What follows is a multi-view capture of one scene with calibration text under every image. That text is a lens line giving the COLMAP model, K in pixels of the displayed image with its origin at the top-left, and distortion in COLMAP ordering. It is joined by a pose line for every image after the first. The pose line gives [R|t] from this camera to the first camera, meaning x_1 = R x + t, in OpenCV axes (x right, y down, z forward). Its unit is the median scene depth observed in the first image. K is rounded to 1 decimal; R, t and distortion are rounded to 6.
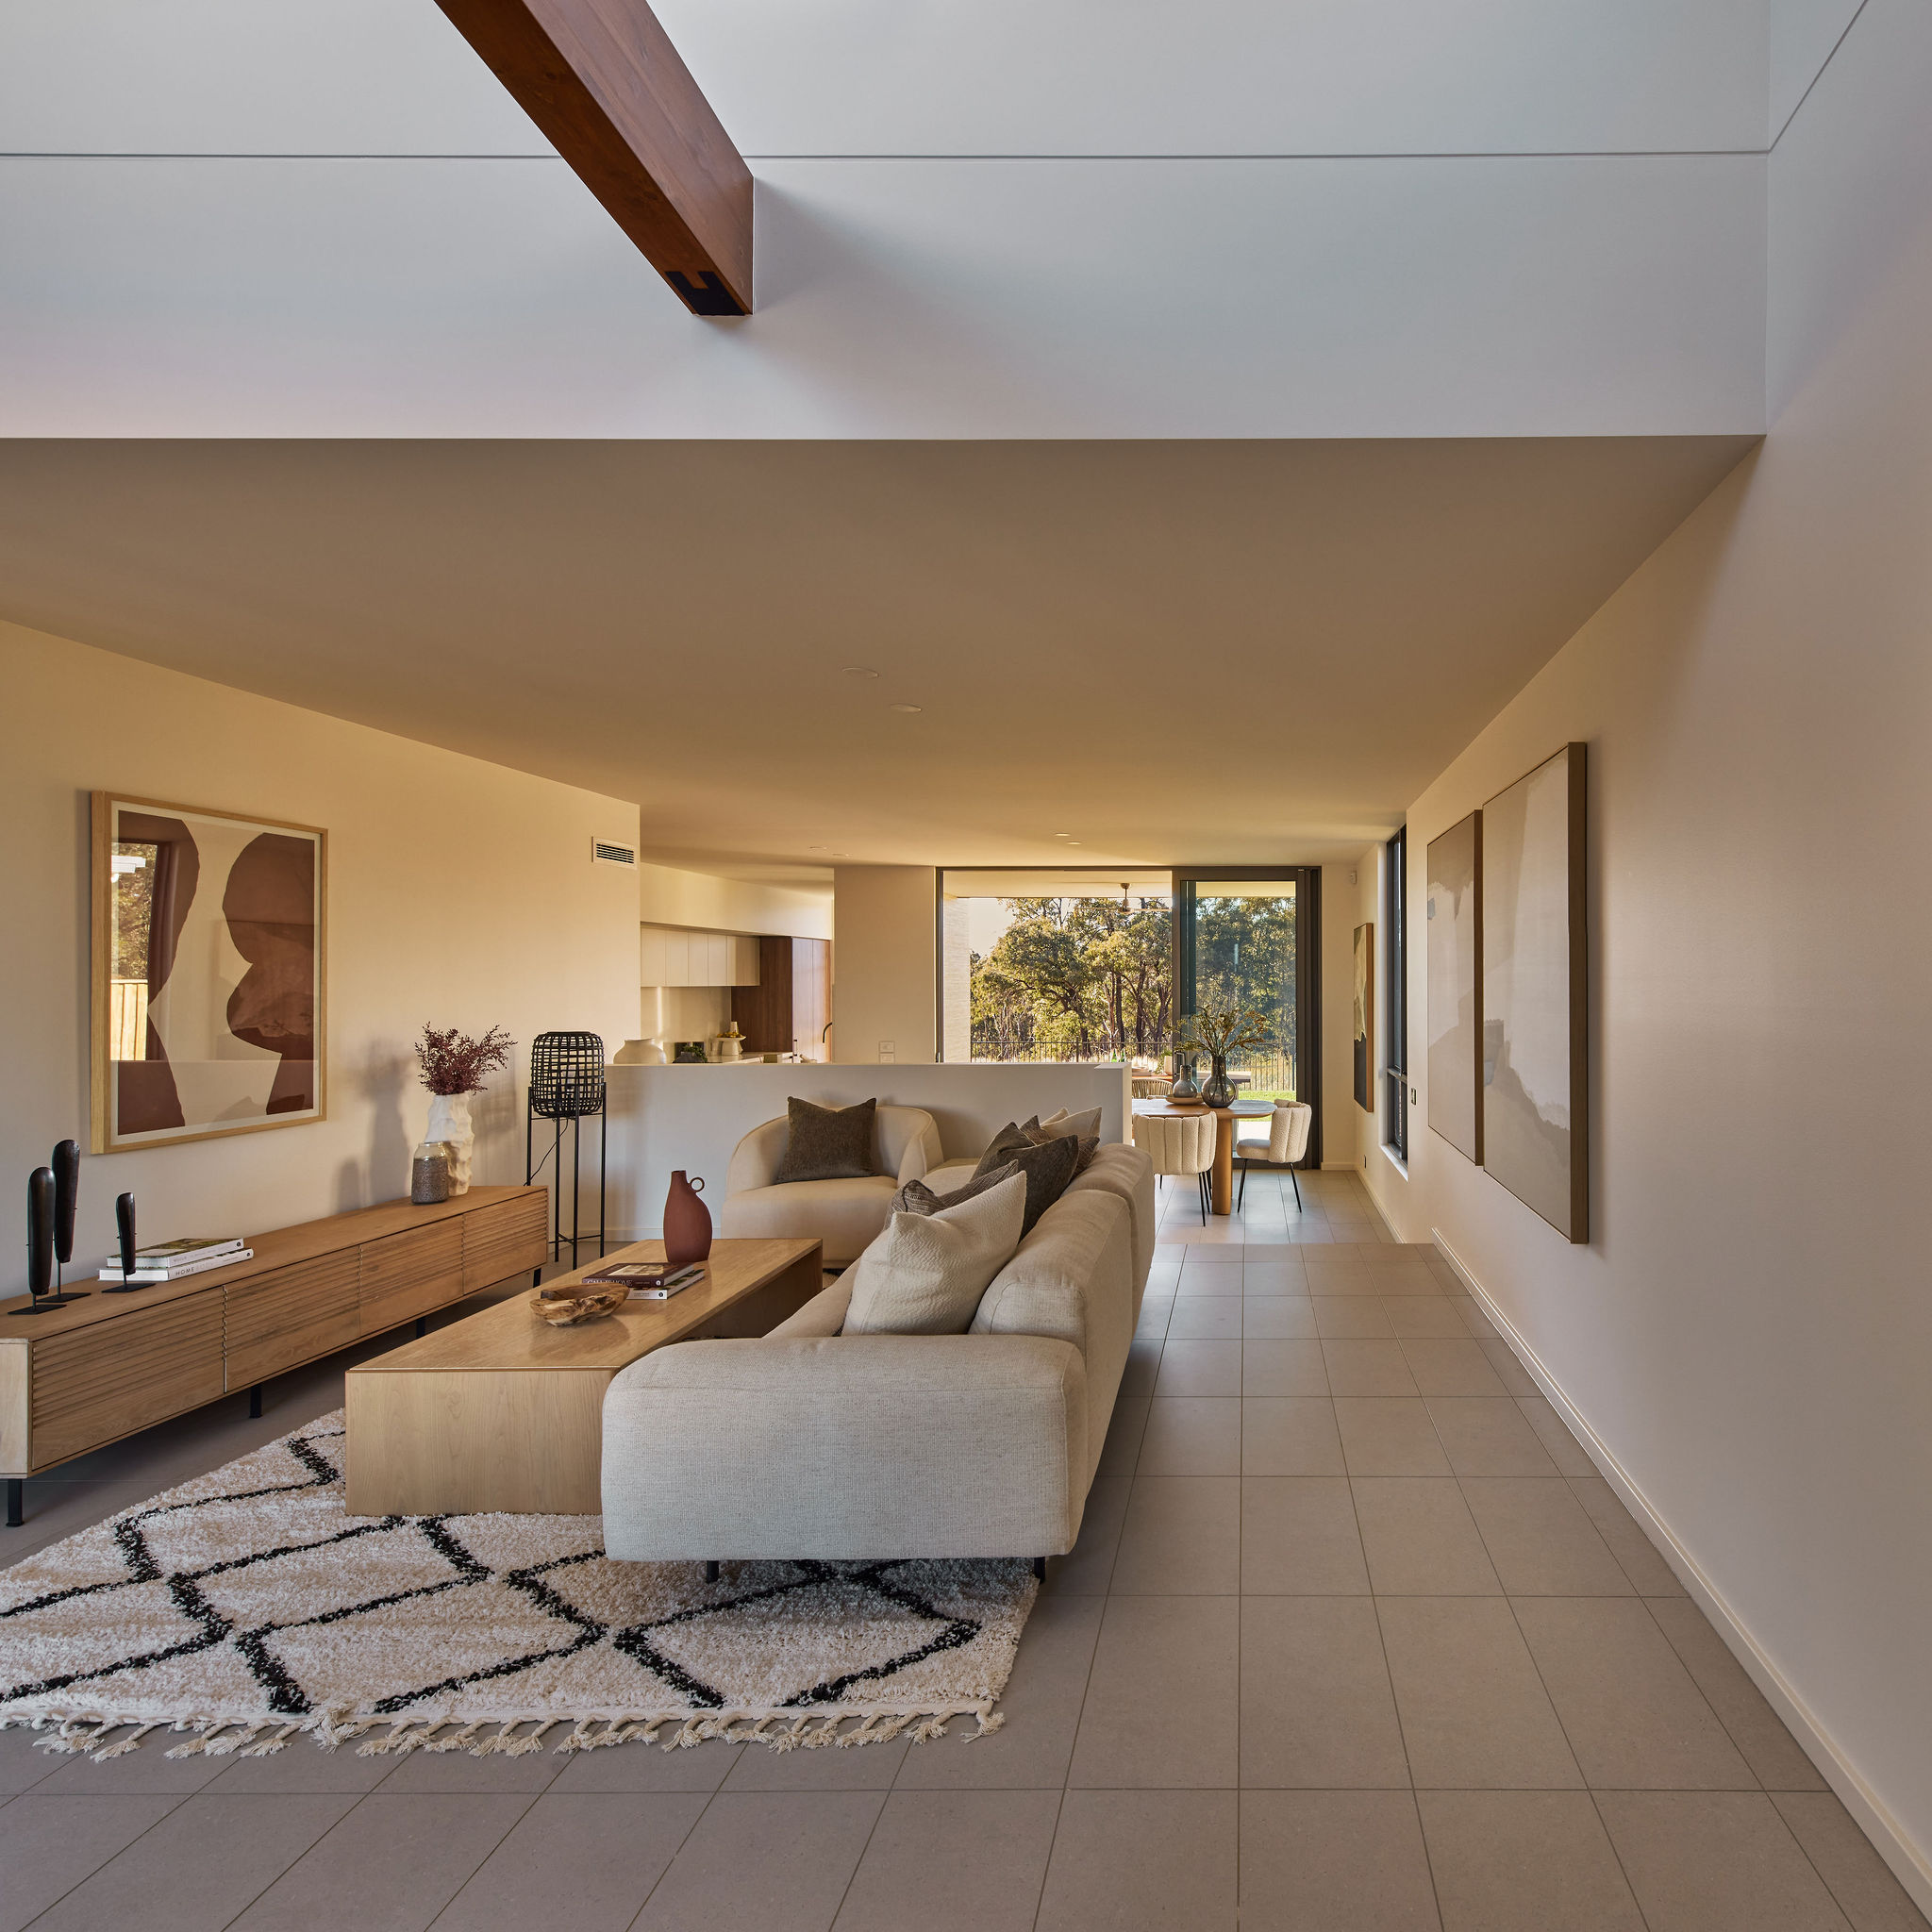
lens RADIAL K [[1533.8, 0, 966.0], [0, 1533.8, 966.0], [0, 0, 1]] dist [0.014850, -0.001808]
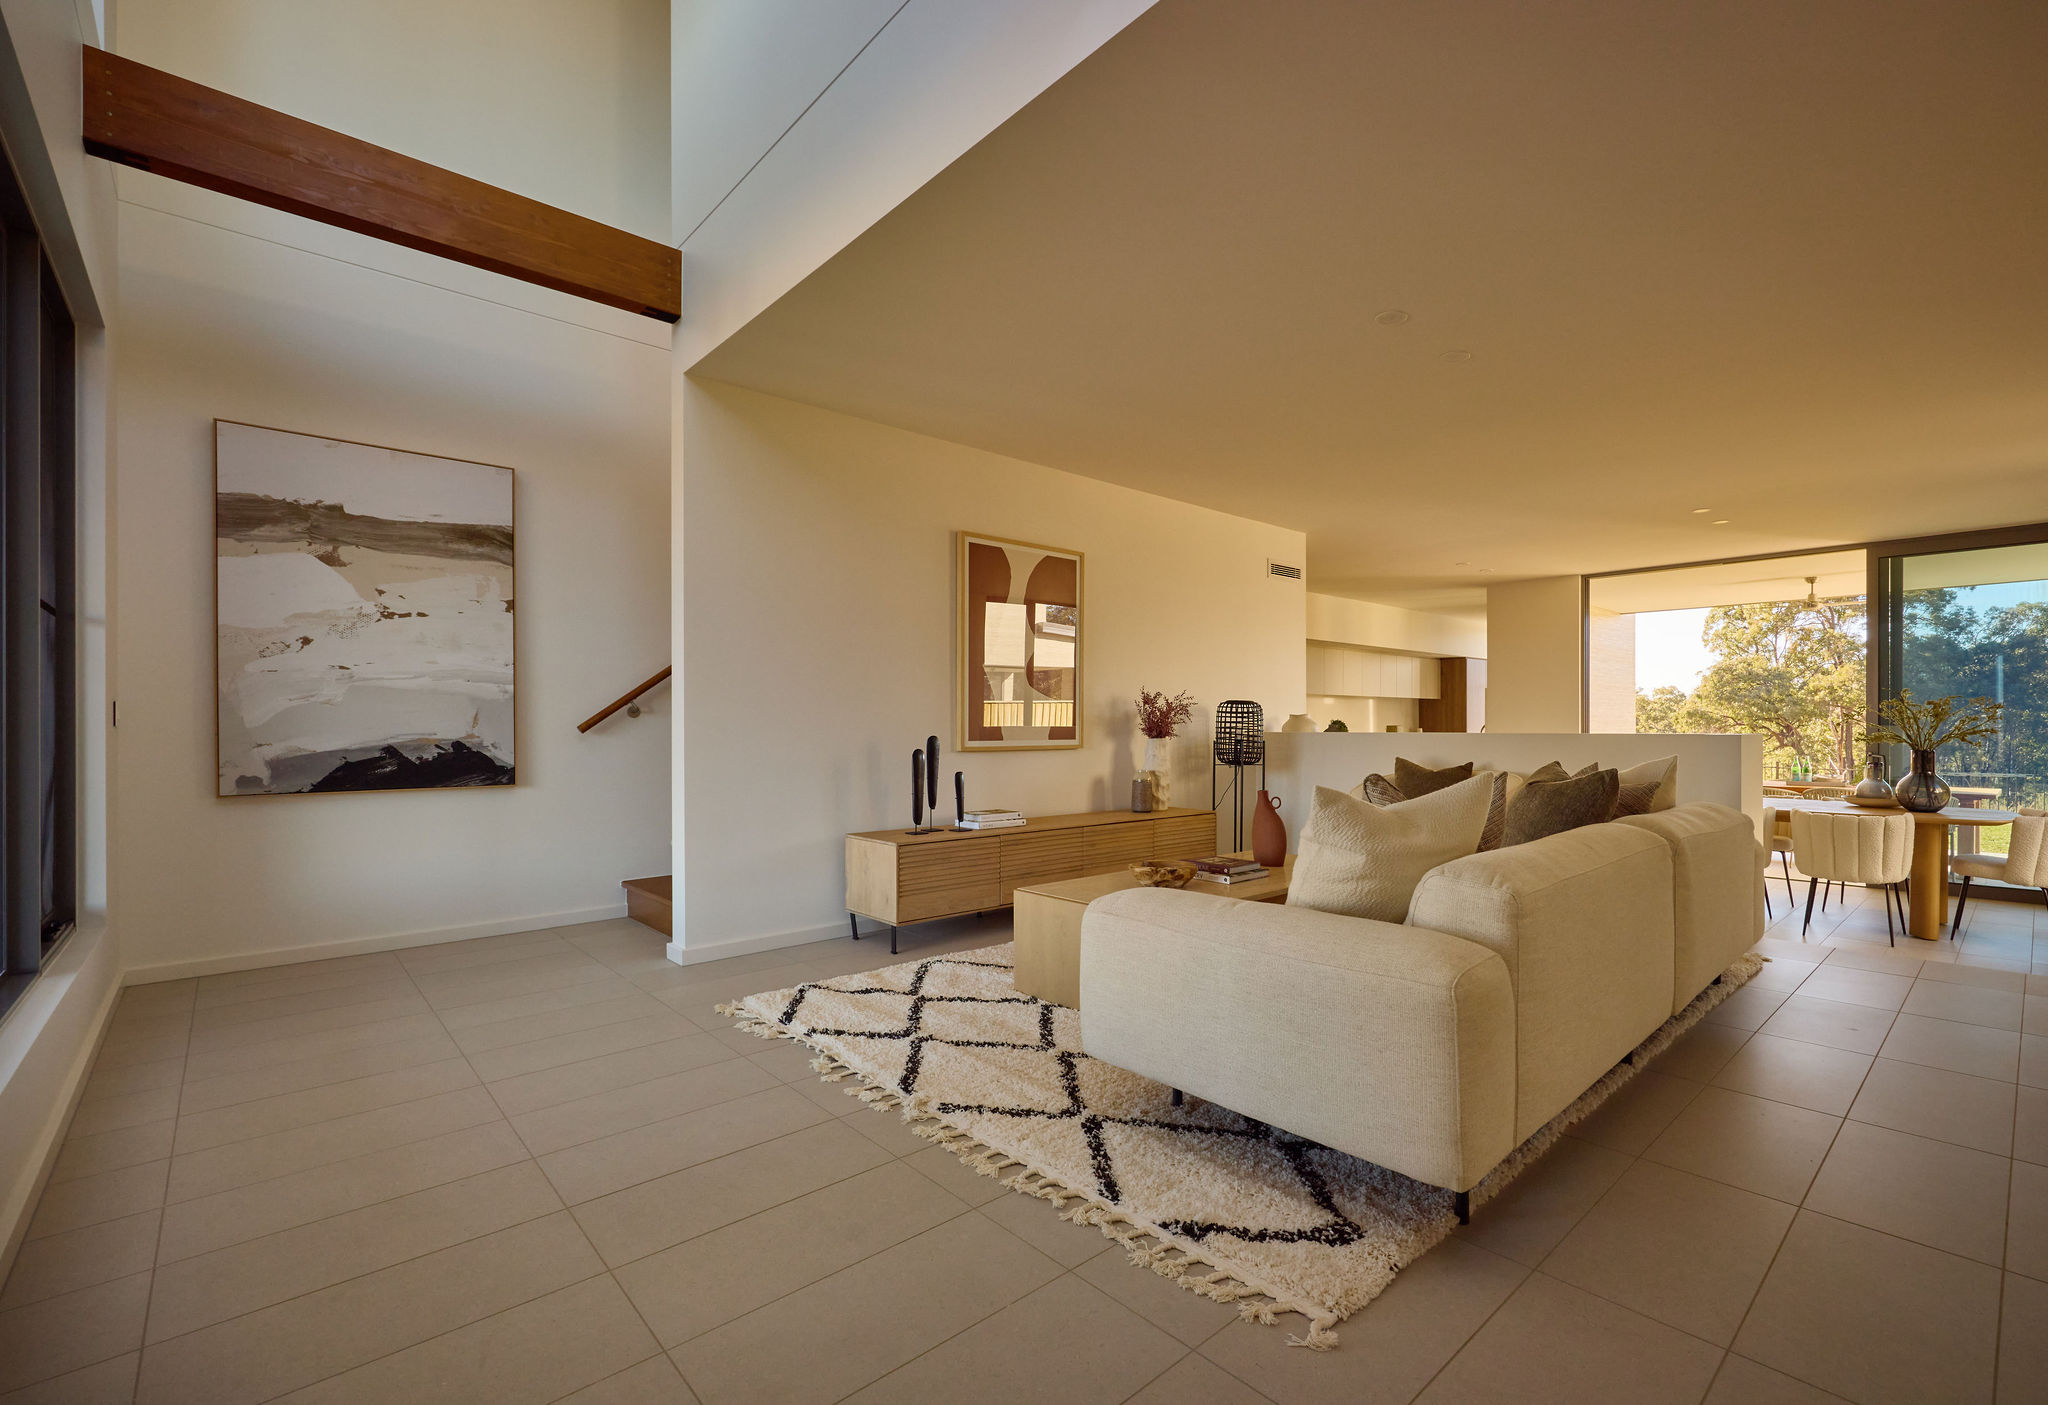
lens RADIAL K [[886.8, 0, 1017.8], [0, 886.8, 725.4], [0, 0, 1]] dist [0.001777, 0.000886]
pose [[0.727329, 0.043318, -0.684920, 0.174799], [-0.084172, 0.996102, -0.026384, 0.128786], [0.681108, 0.076841, 0.728140, 0.370294]]
